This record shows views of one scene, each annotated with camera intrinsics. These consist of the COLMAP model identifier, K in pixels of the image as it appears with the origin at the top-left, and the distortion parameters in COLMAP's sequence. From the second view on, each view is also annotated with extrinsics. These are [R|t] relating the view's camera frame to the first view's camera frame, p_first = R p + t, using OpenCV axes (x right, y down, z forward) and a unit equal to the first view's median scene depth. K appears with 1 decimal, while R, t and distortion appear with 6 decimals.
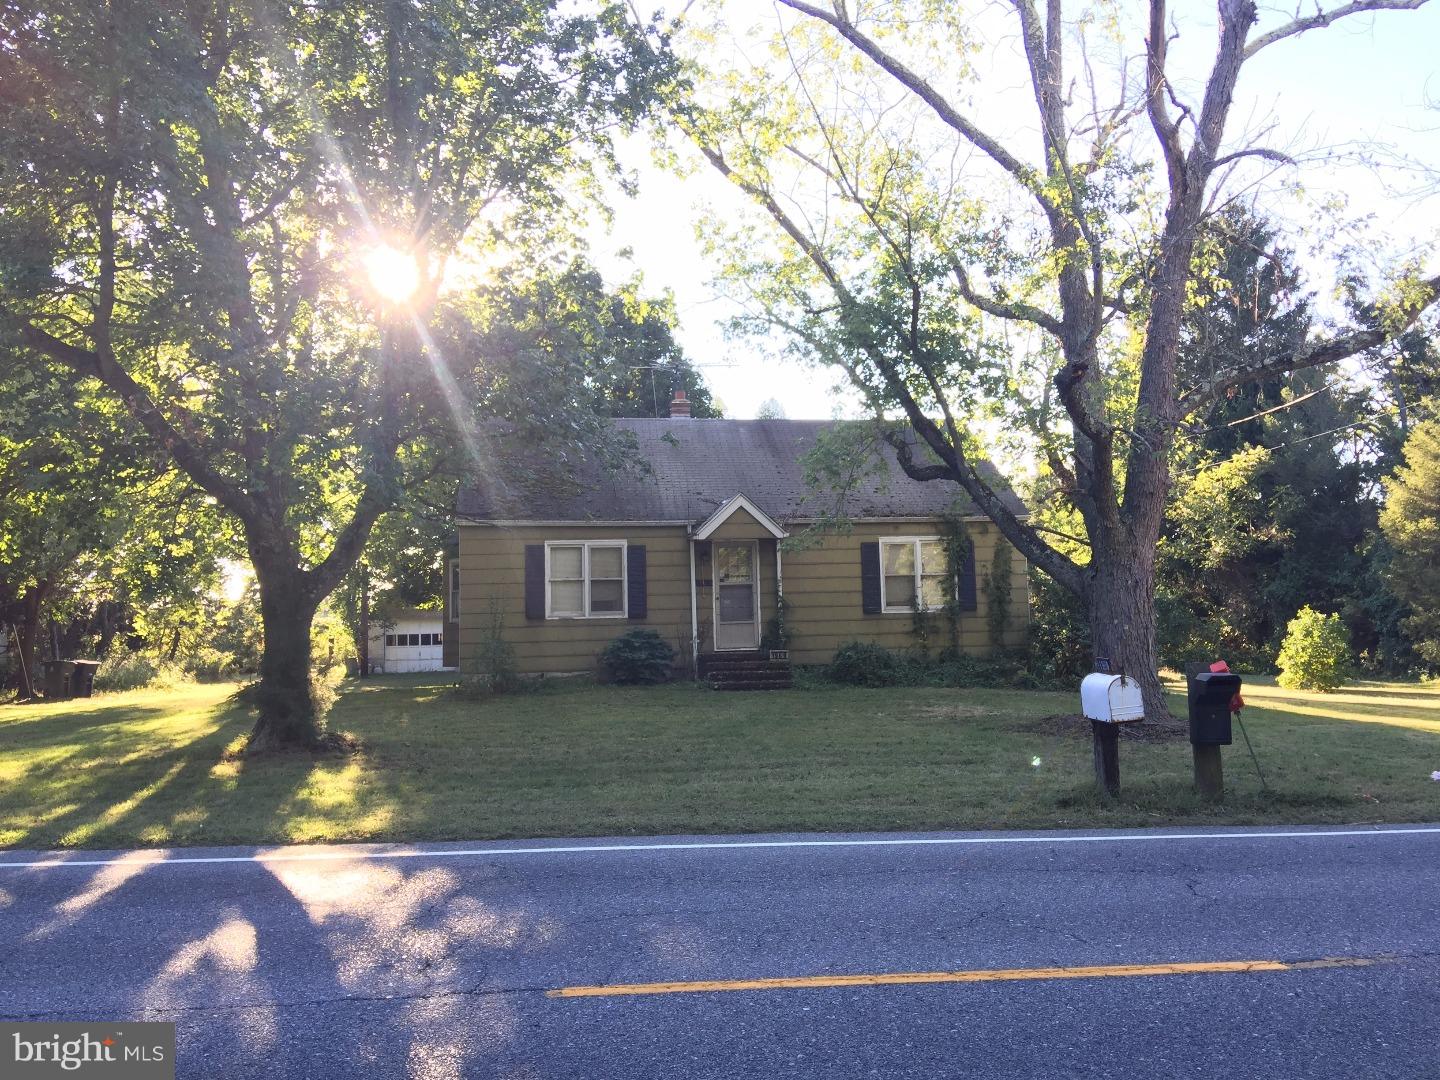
lens RADIAL K [[1220.7, 0, 717.3], [0, 1220.7, 539.5], [0, 0, 1]] dist [0.067139, -0.092590]
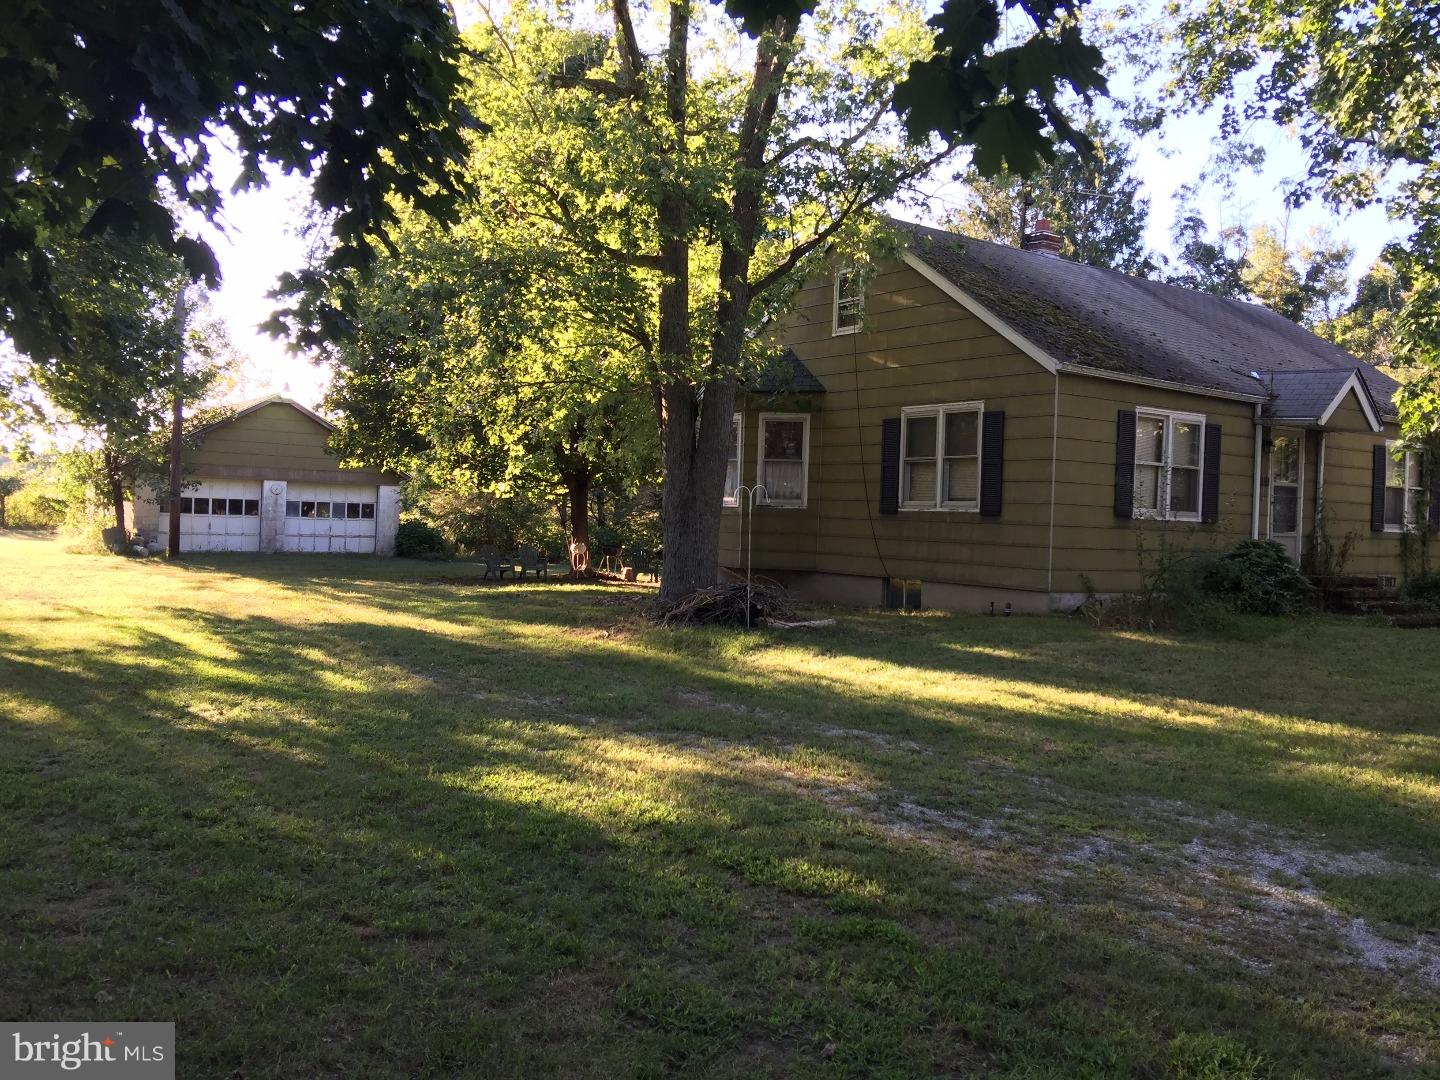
lens RADIAL K [[1220.7, 0, 720.5], [0, 1220.7, 539.9], [0, 0, 1]] dist [0.067139, -0.092590]
pose [[0.866492, 0.046383, 0.497031, -0.677928], [-0.093308, 0.993175, 0.069983, 0.049275], [-0.490393, -0.107016, 0.864906, 0.493817]]
